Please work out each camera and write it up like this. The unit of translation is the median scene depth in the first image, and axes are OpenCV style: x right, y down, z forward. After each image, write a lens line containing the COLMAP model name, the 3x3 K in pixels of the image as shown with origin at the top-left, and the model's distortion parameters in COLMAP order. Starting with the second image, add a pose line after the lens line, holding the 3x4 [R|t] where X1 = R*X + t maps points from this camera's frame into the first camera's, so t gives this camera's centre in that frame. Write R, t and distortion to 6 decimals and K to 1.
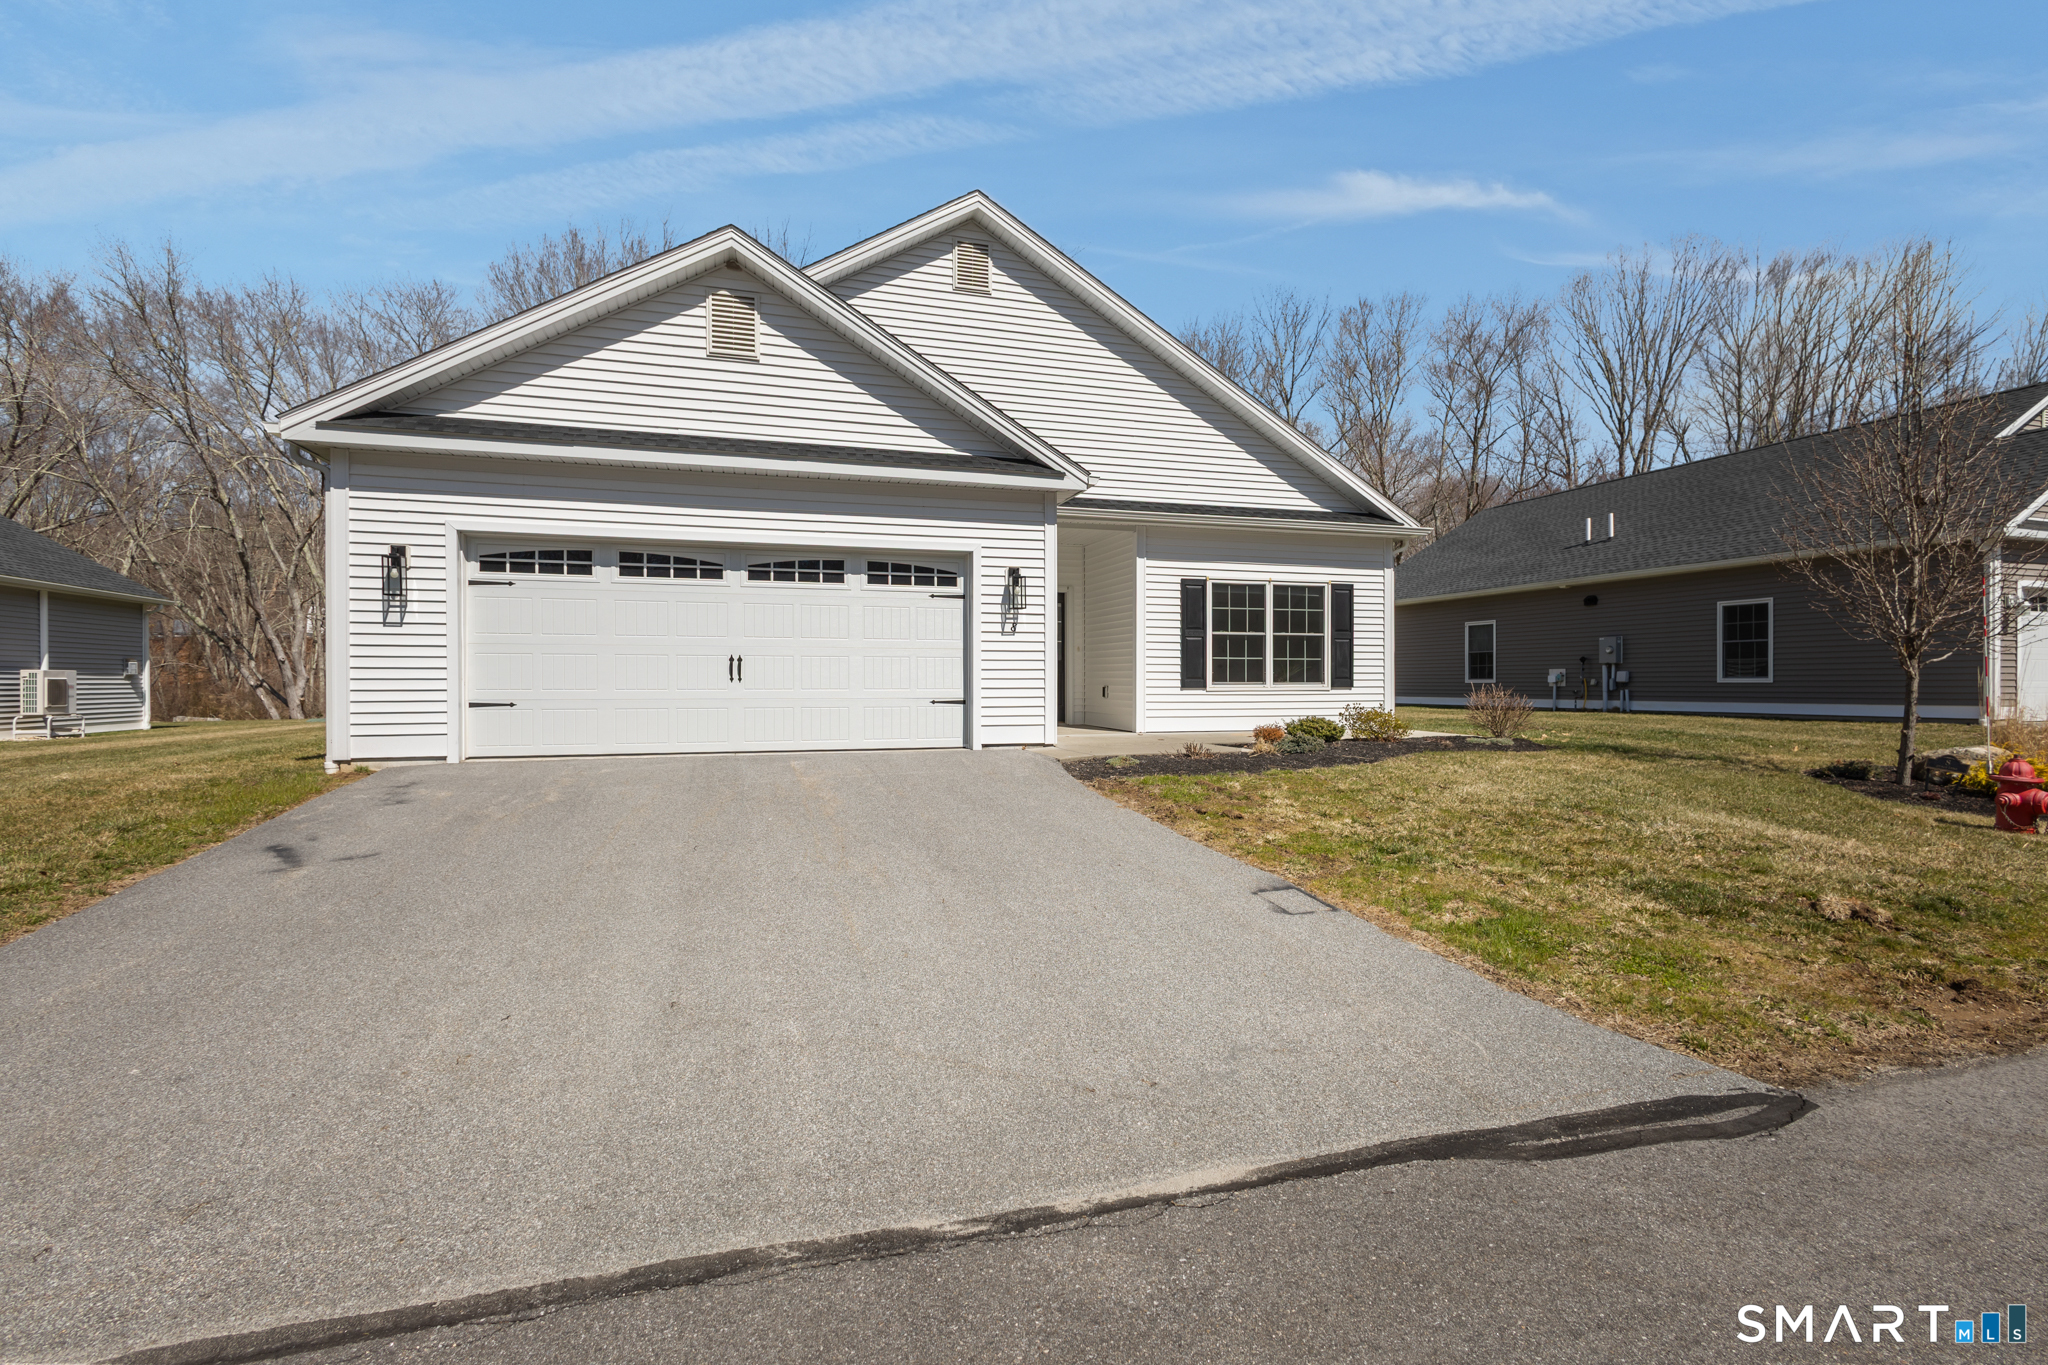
lens RADIAL K [[947.4, 0, 1034.6], [0, 947.4, 688.6], [0, 0, 1]] dist [0.005409, 0.000149]
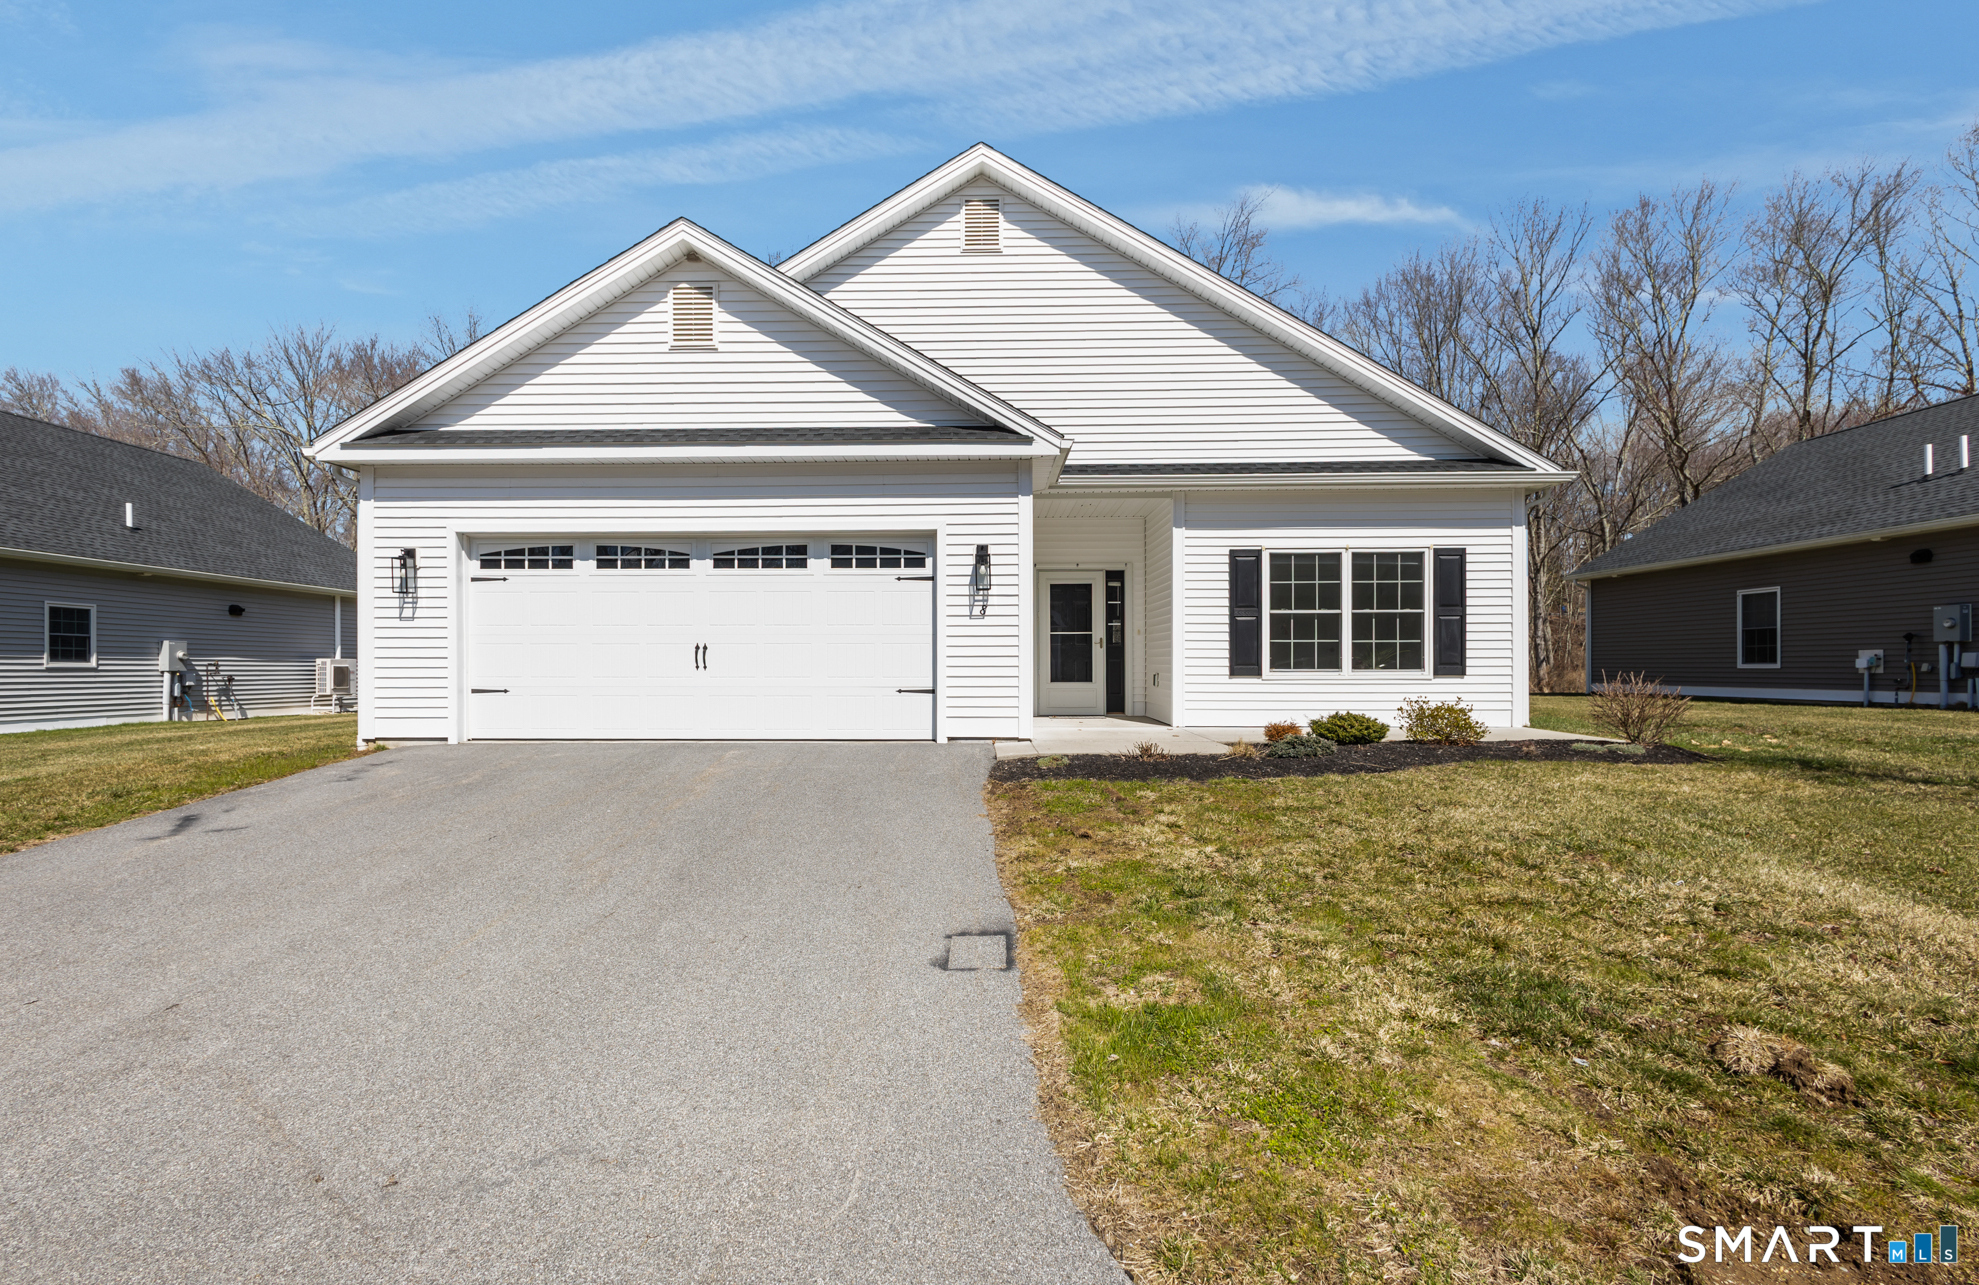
lens RADIAL K [[955.7, 0, 957.8], [0, 955.7, 670.7], [0, 0, 1]] dist [0.005810, 0.000824]
pose [[0.945981, 0.001005, -0.324220, 0.254503], [-0.001530, 0.999998, -0.001363, -0.004853], [0.324217, 0.001785, 0.945981, 0.117286]]
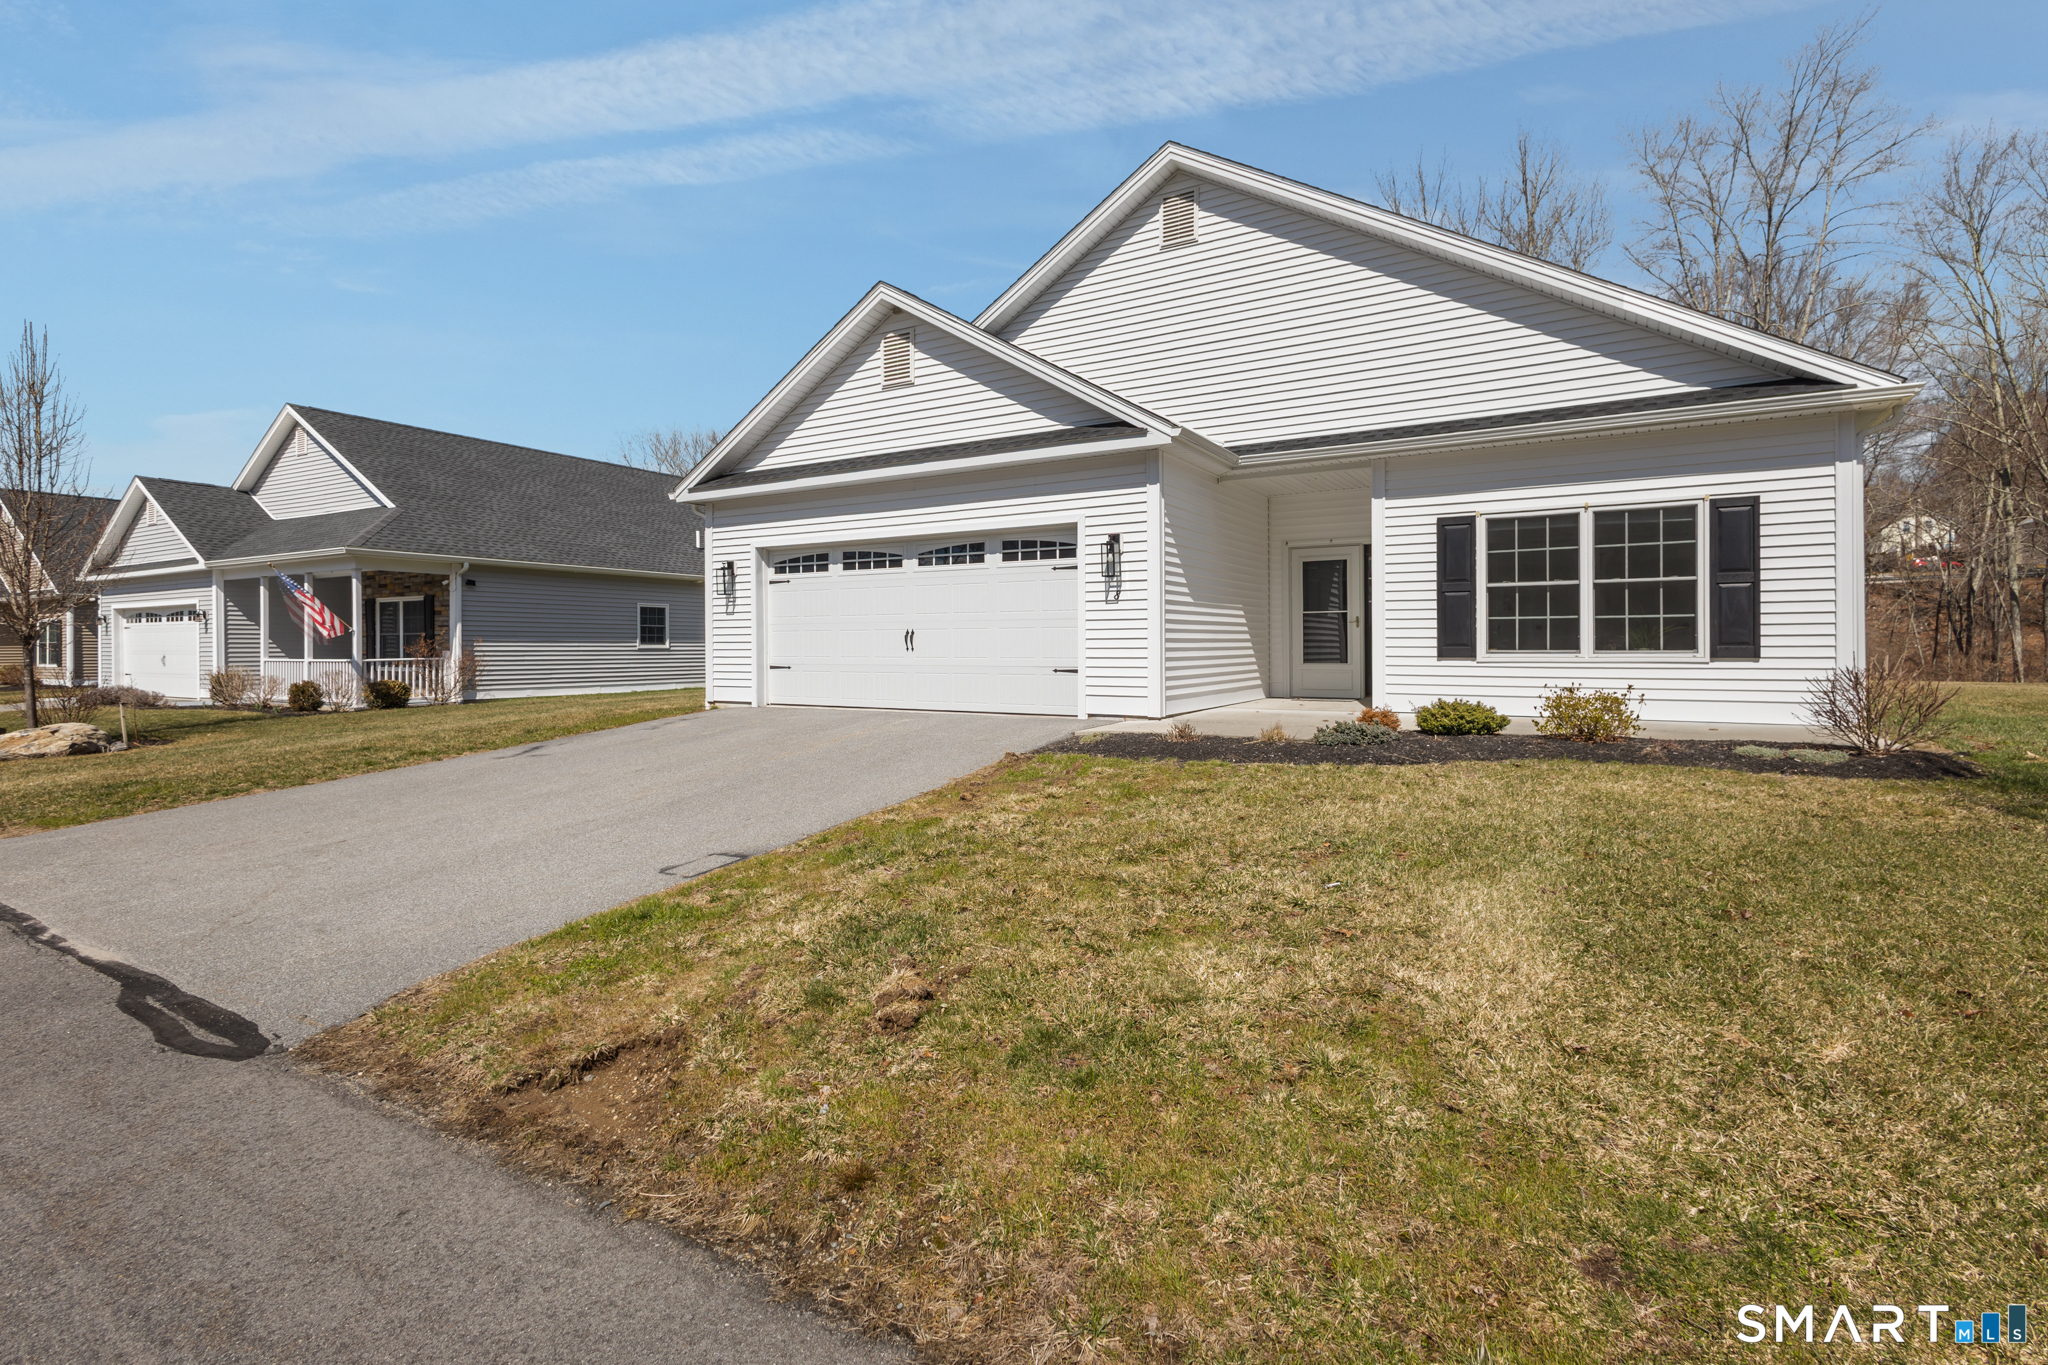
lens RADIAL K [[958.9, 0, 1025.1], [0, 958.9, 650.5], [0, 0, 1]] dist [0.007351, 0.000178]
pose [[0.668028, 0.001696, -0.744134, 0.648795], [-0.001084, 0.999999, 0.001307, -0.008969], [0.744135, -0.000067, 0.668029, 0.270452]]
